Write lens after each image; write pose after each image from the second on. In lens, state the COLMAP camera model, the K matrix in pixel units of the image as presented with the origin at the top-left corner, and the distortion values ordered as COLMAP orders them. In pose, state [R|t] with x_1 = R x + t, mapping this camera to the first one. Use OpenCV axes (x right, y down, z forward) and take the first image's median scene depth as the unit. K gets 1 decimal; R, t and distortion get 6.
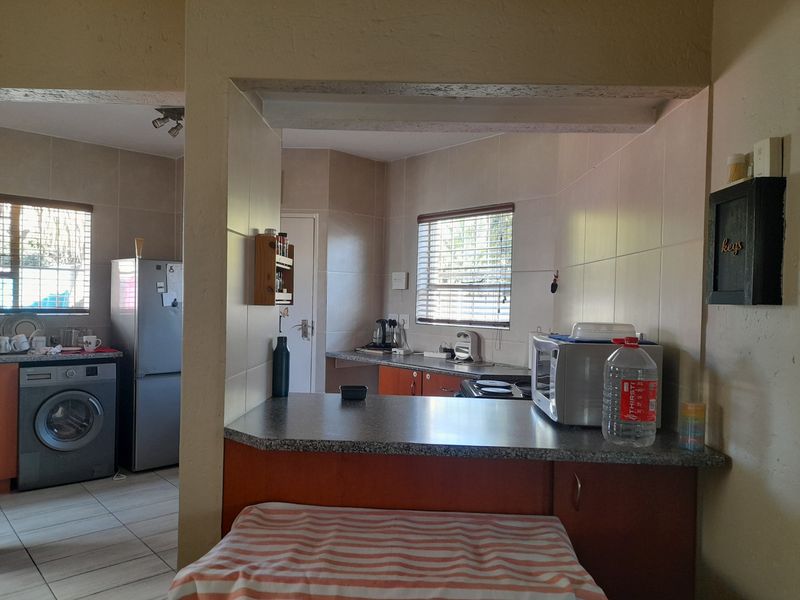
lens RADIAL K [[586.6, 0, 401.0], [0, 586.6, 305.0], [0, 0, 1]] dist [0.002893, -0.003510]
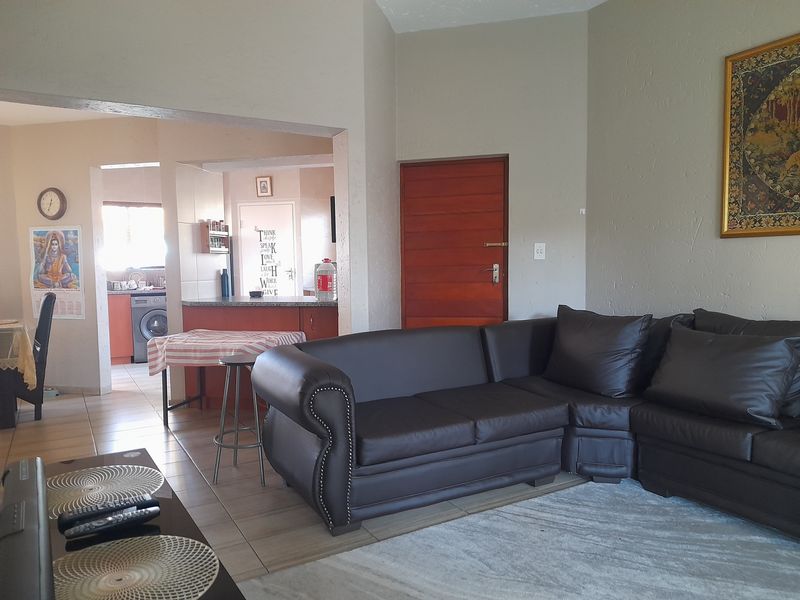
lens RADIAL K [[586.6, 0, 401.0], [0, 586.6, 305.0], [0, 0, 1]] dist [0.002893, -0.003510]
pose [[0.976589, -0.022269, -0.213957, 0.563944], [0.034682, 0.997915, 0.054438, 0.058961], [0.212299, -0.060584, 0.975325, -0.613618]]
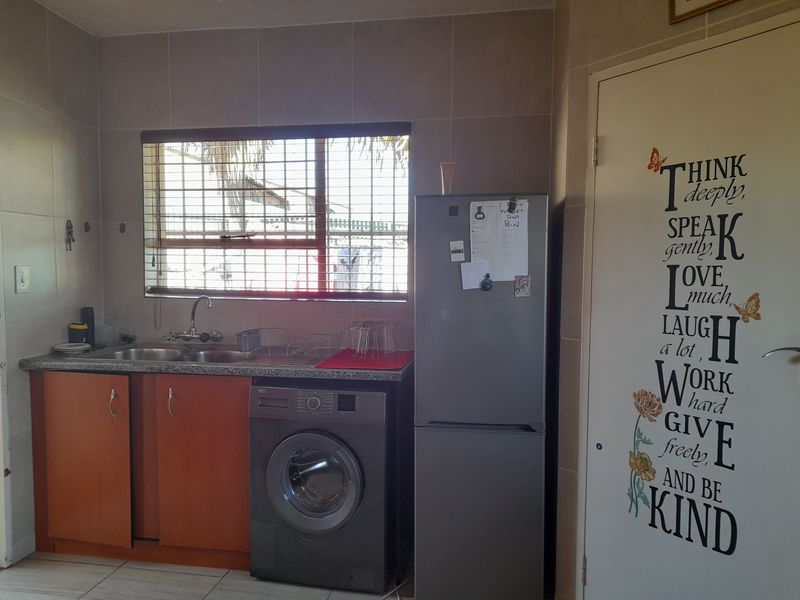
lens RADIAL K [[600.6, 0, 385.2], [0, 600.6, 317.2], [0, 0, 1]] dist [0.011239, -0.000261]
pose [[0.599203, 0.040949, -0.799549, -0.039257], [0.000296, 0.998680, 0.051370, -0.000561], [0.800597, -0.031018, 0.598400, 0.700562]]
